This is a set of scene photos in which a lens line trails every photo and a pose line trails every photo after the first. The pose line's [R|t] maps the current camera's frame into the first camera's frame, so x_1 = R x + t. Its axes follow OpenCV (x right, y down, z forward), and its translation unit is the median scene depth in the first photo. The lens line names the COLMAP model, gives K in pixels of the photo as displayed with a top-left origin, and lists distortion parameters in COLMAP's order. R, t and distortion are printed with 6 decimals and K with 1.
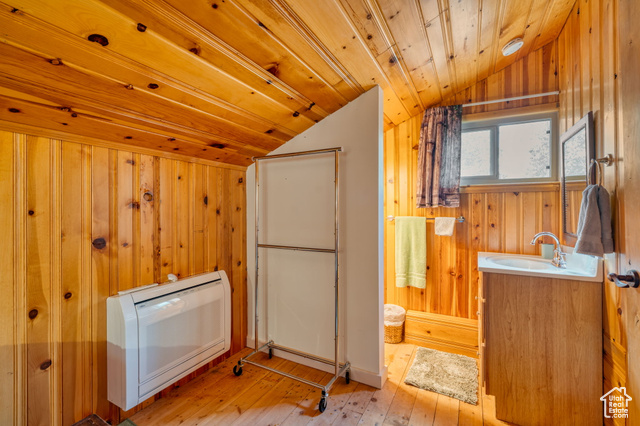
lens RADIAL K [[284.3, 0, 318.6], [0, 284.3, 211.8], [0, 0, 1]] dist [-0.007094, 0.003353]
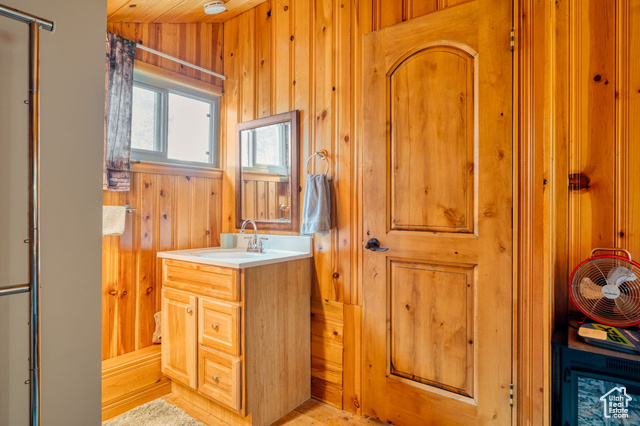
lens RADIAL K [[355.6, 0, 318.8], [0, 355.6, 206.8], [0, 0, 1]] dist [-0.000875, -0.000584]
pose [[0.177569, 0.002800, 0.984104, -0.264504], [0.003115, 0.999989, -0.003407, 0.025541], [-0.984103, 0.003670, 0.177558, 0.406698]]
